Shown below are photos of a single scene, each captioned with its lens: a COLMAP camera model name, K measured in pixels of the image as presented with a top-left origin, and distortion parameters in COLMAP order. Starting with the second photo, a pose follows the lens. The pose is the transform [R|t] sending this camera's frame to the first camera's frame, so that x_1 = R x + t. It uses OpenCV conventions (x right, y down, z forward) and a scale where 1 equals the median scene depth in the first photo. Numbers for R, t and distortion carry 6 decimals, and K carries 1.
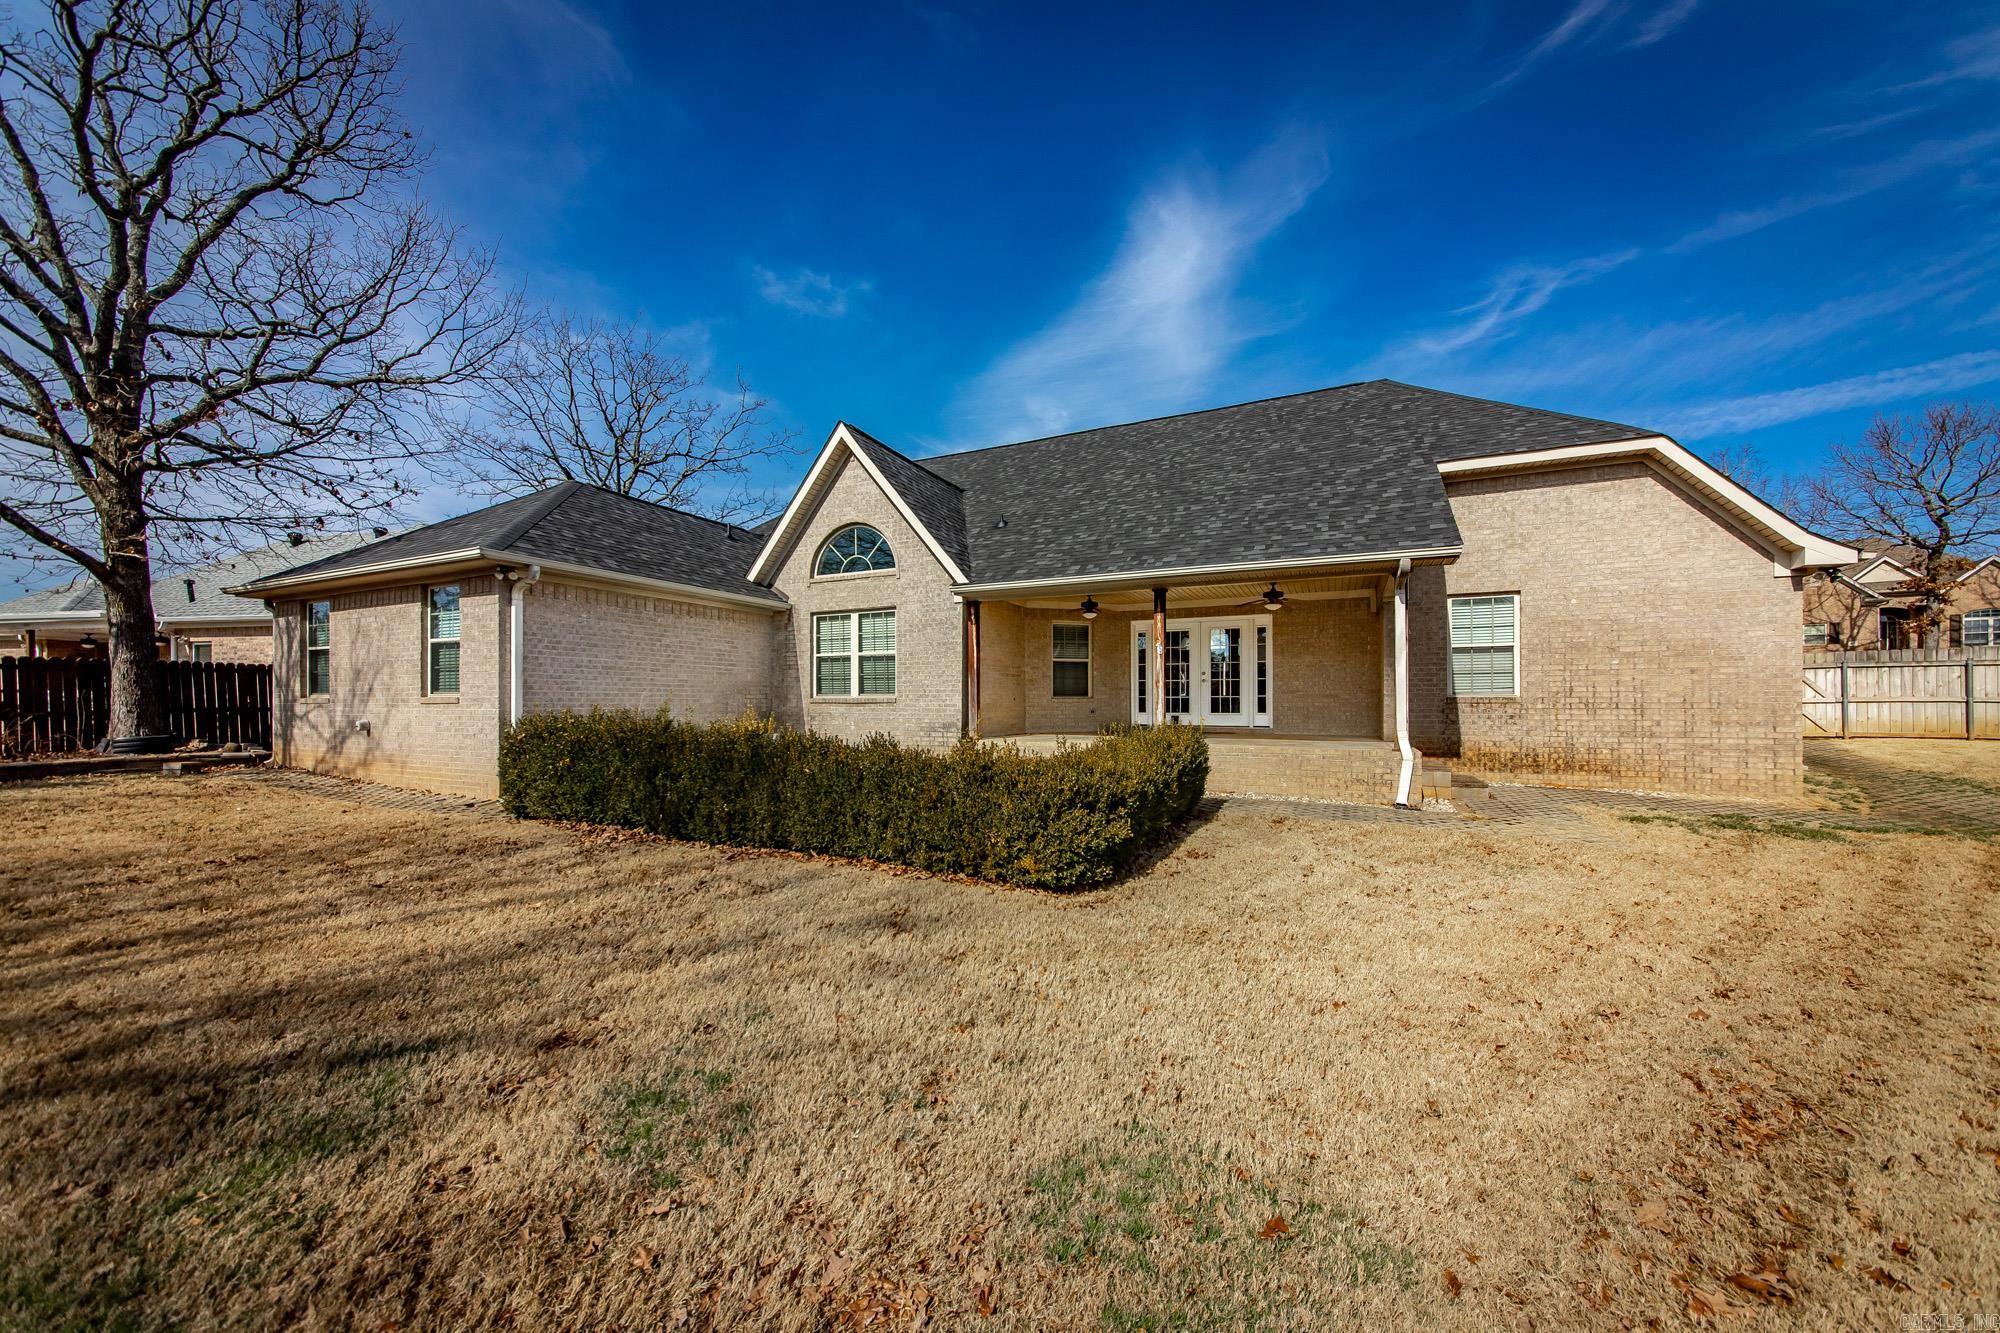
lens RADIAL K [[723.1, 0, 996.7], [0, 723.1, 702.0], [0, 0, 1]] dist [-0.010964, -0.000053]
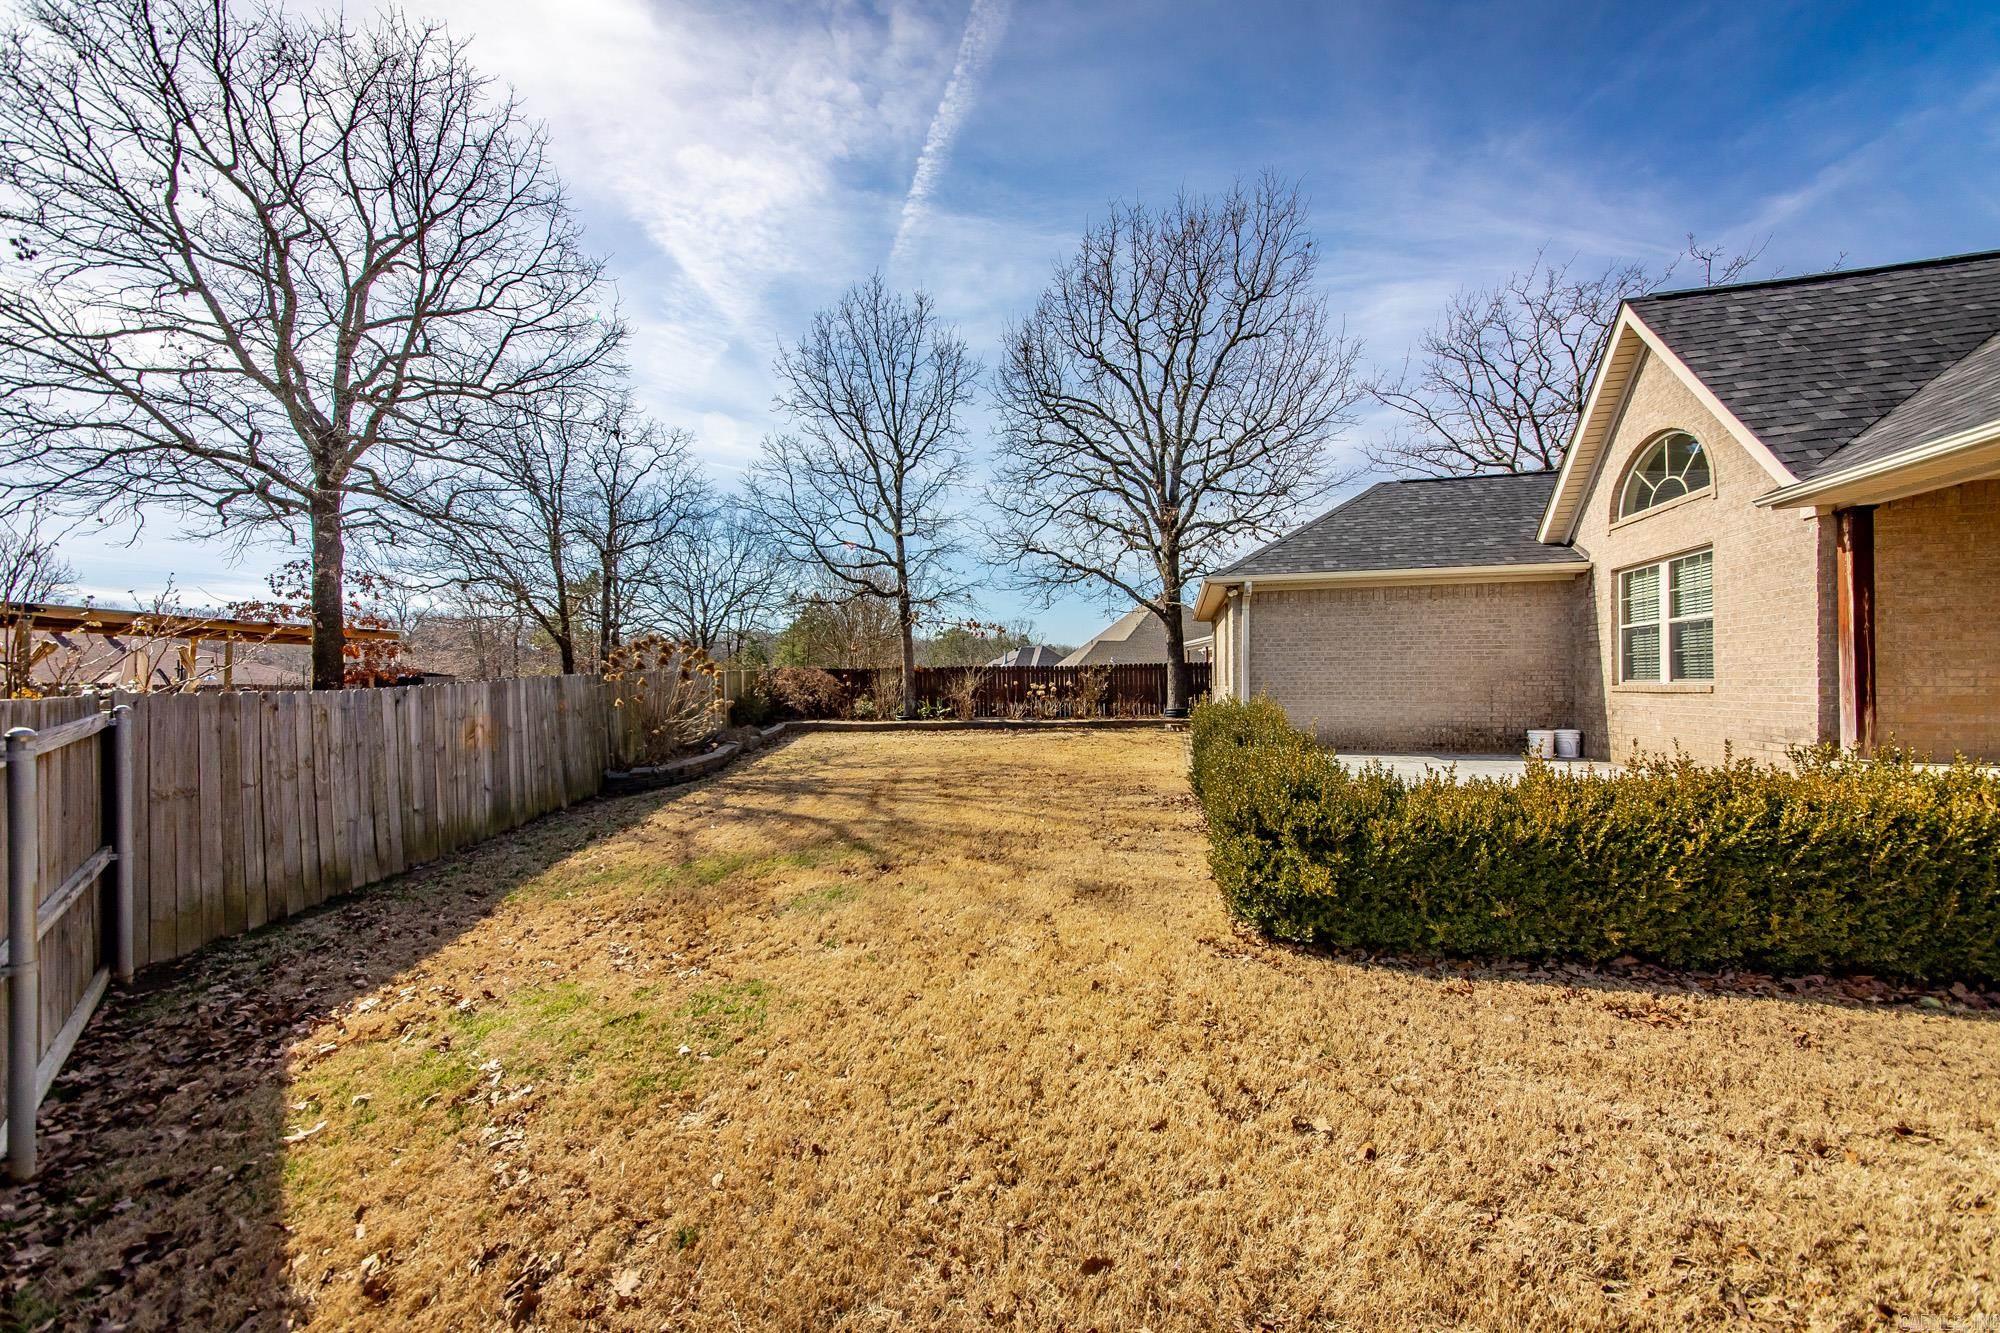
lens RADIAL K [[723.1, 0, 1001.4], [0, 723.1, 679.0], [0, 0, 1]] dist [-0.010964, -0.000053]
pose [[0.160222, -0.009782, -0.987032, 0.375587], [0.004115, 0.999949, -0.009242, -0.007389], [0.987072, -0.002581, 0.160254, 0.264367]]
